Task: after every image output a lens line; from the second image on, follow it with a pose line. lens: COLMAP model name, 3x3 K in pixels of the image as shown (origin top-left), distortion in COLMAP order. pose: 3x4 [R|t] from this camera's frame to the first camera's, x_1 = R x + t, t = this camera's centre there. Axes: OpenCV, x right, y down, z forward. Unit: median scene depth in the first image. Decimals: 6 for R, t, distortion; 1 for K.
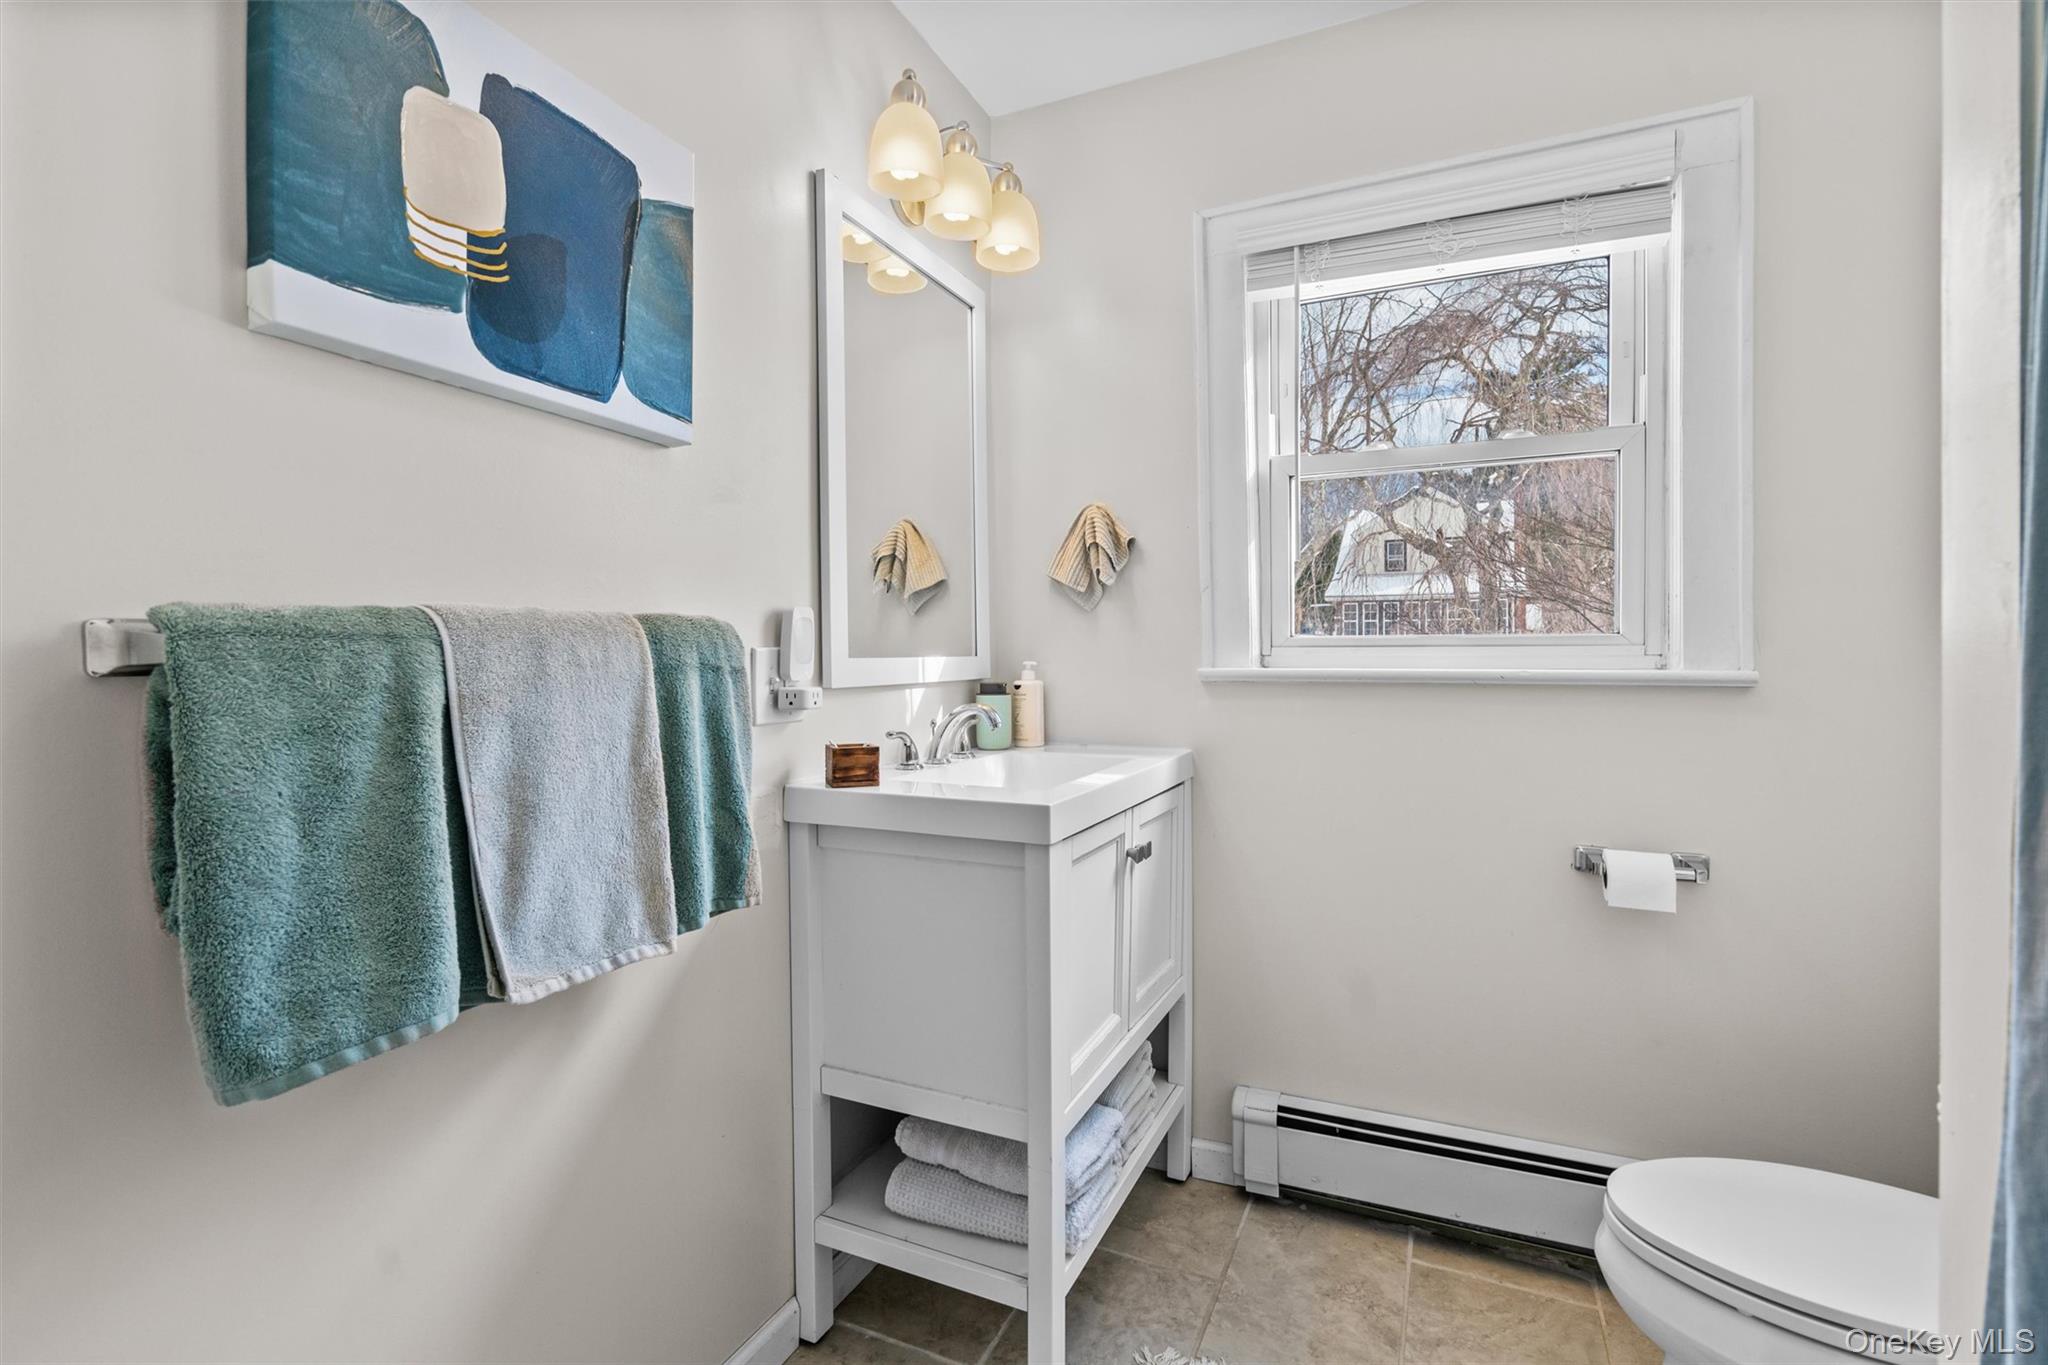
lens RADIAL K [[922.8, 0, 1023.0], [0, 922.8, 677.4], [0, 0, 1]] dist [-0.002644, 0.000299]
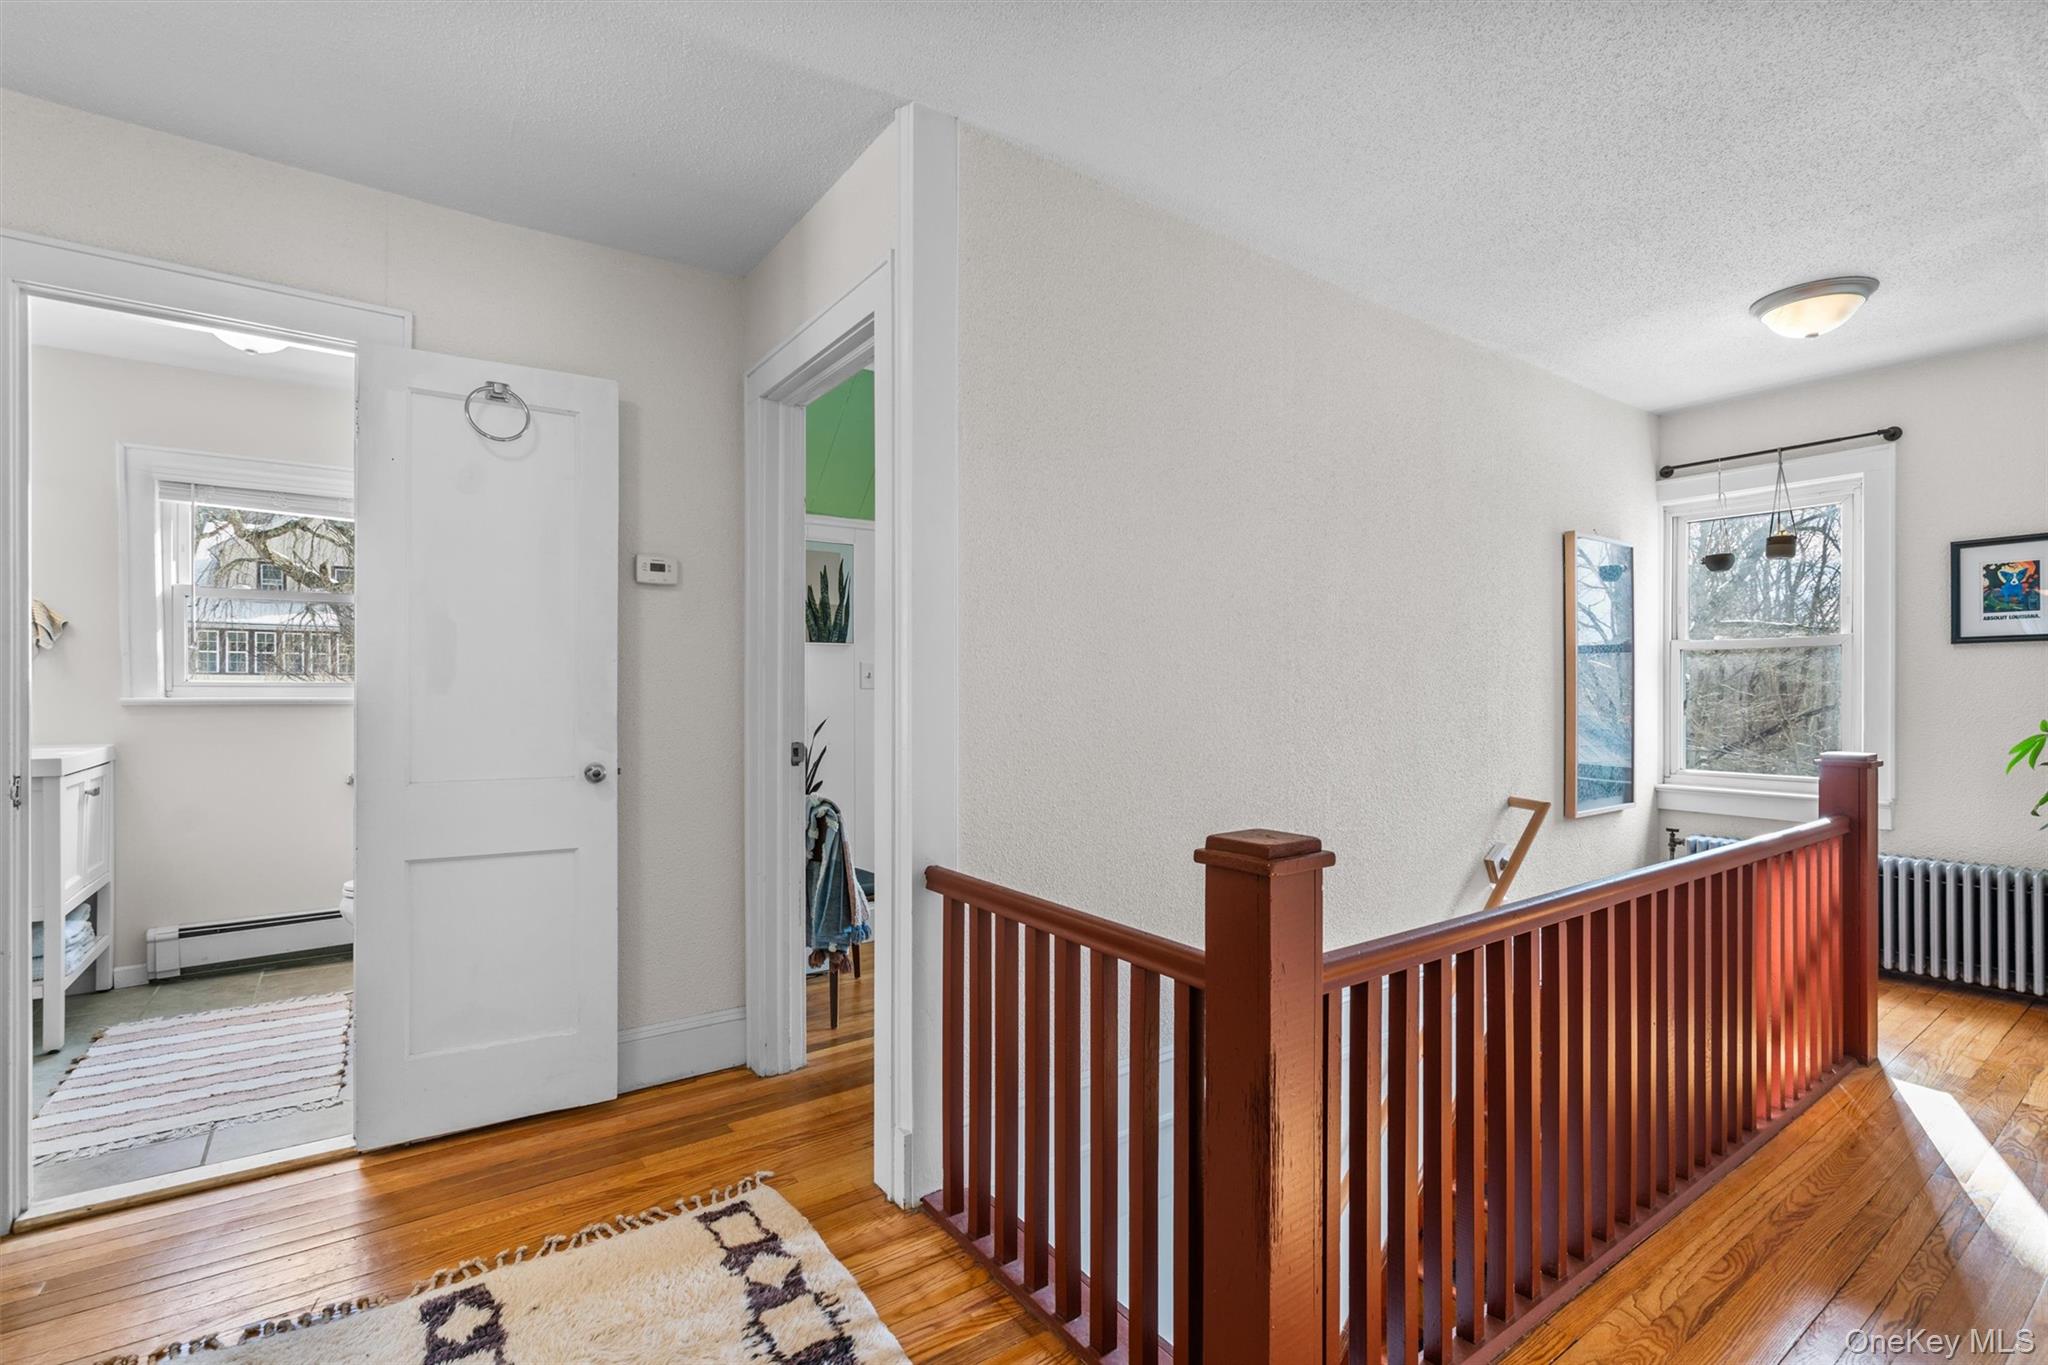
lens RADIAL K [[922.8, 0, 1023.0], [0, 922.8, 677.4], [0, 0, 1]] dist [-0.002644, 0.000299]
pose [[0.483133, 0.011827, 0.875467, -0.527519], [0.022758, 0.999401, -0.026060, 0.036341], [-0.875251, 0.032514, 0.482575, -1.394273]]
